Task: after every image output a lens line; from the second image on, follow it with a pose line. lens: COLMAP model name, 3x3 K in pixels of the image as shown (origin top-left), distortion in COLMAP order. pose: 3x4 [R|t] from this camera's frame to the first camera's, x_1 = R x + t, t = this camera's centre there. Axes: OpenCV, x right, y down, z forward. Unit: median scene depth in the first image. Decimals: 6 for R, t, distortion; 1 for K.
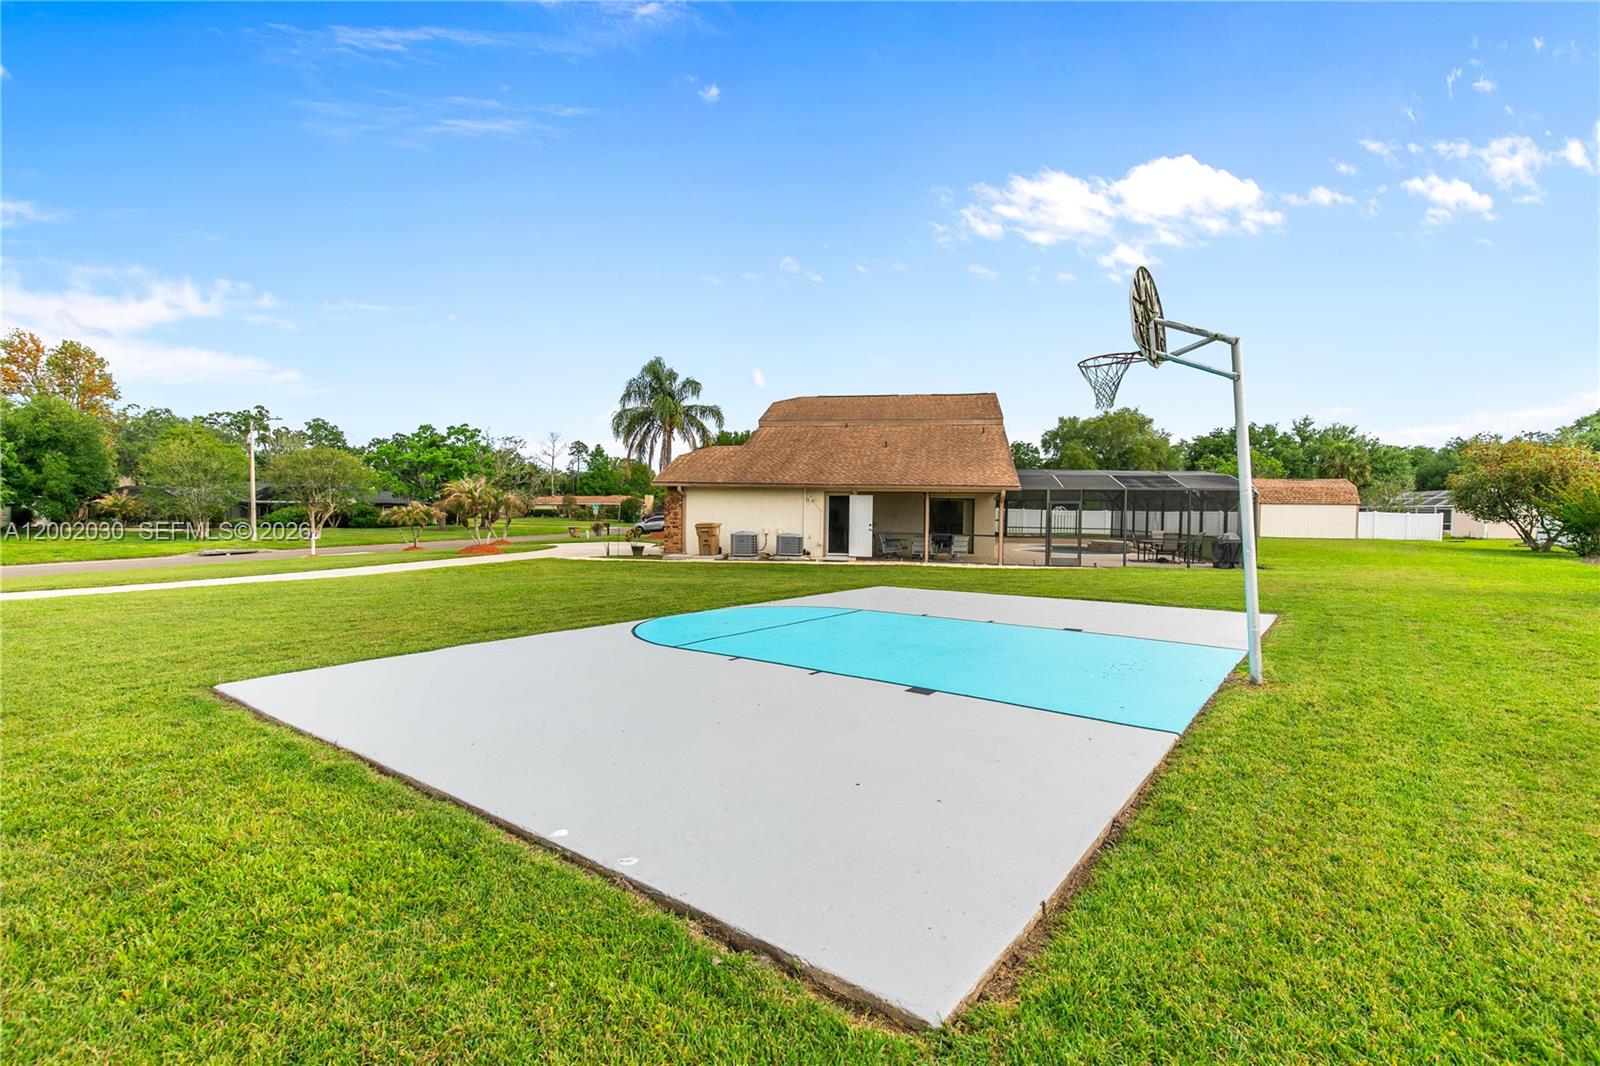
lens RADIAL K [[729.8, 0, 800.0], [0, 729.8, 533.0], [0, 0, 1]] dist [0.008961, -0.000188]
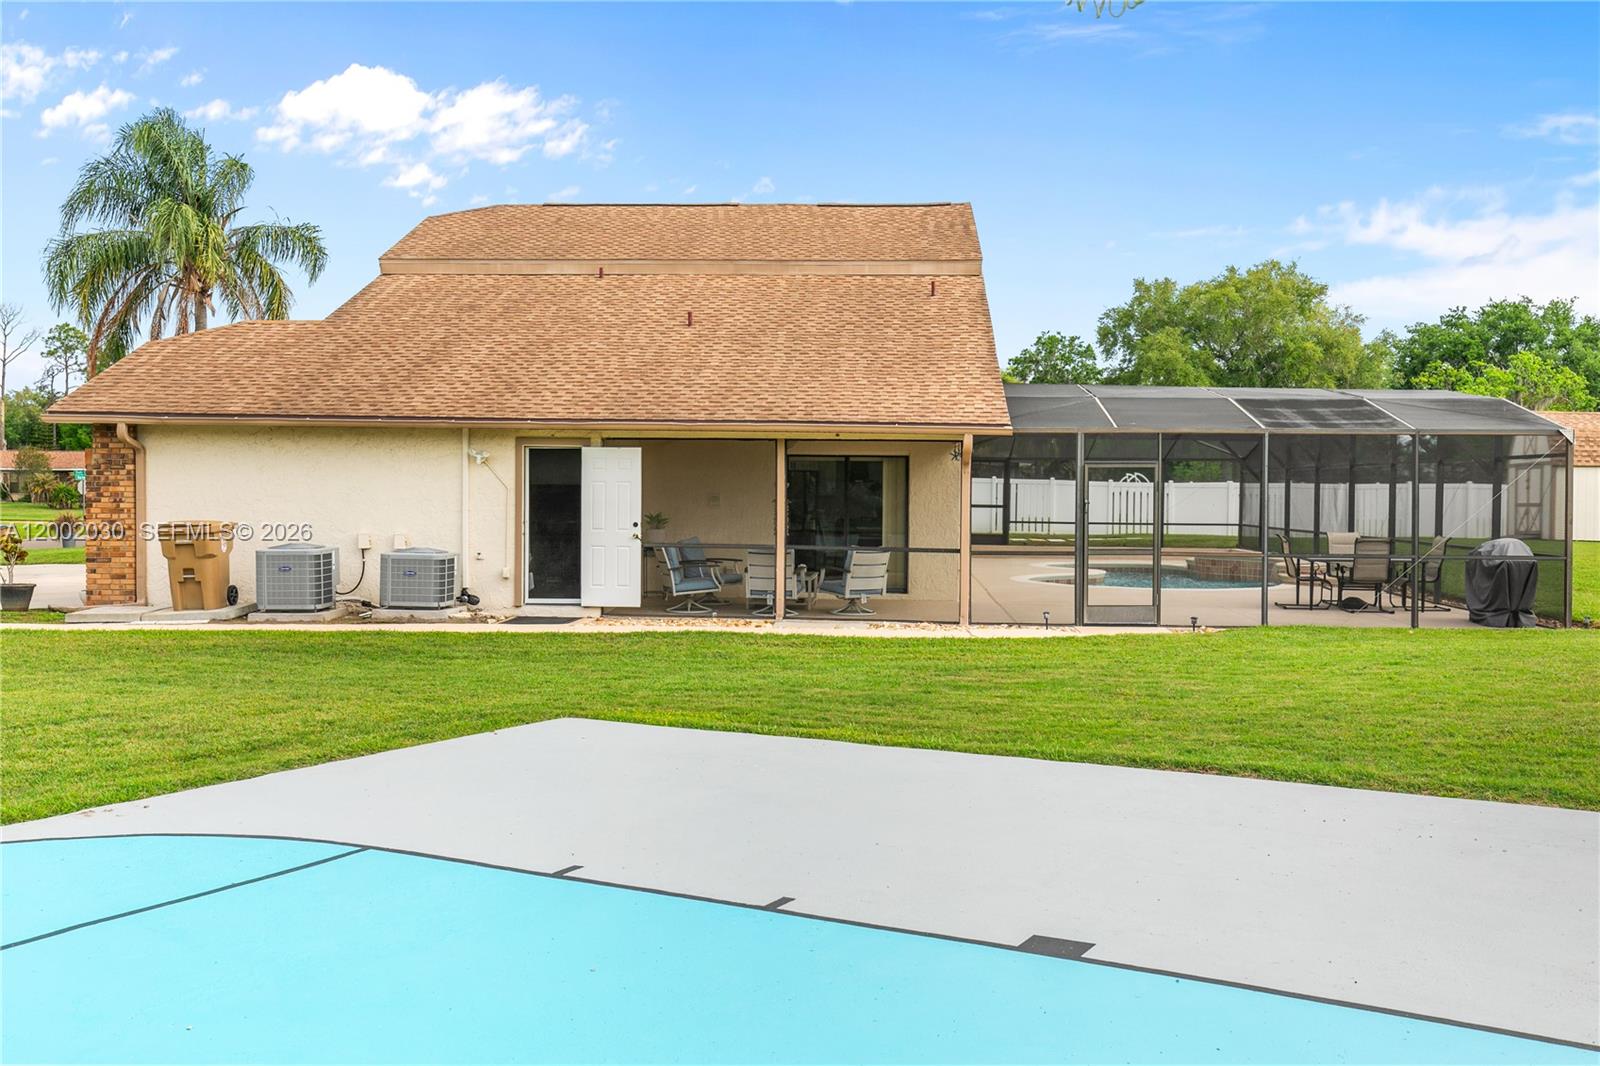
lens RADIAL K [[1537.4, 0, 815.1], [0, 1537.4, 520.1], [0, 0, 1]] dist [0.009588, 0.013692]
pose [[0.991850, -0.006902, 0.127224, 0.080329], [0.007641, 0.999957, -0.005321, -0.007550], [-0.127182, 0.006250, 0.991860, 0.168192]]
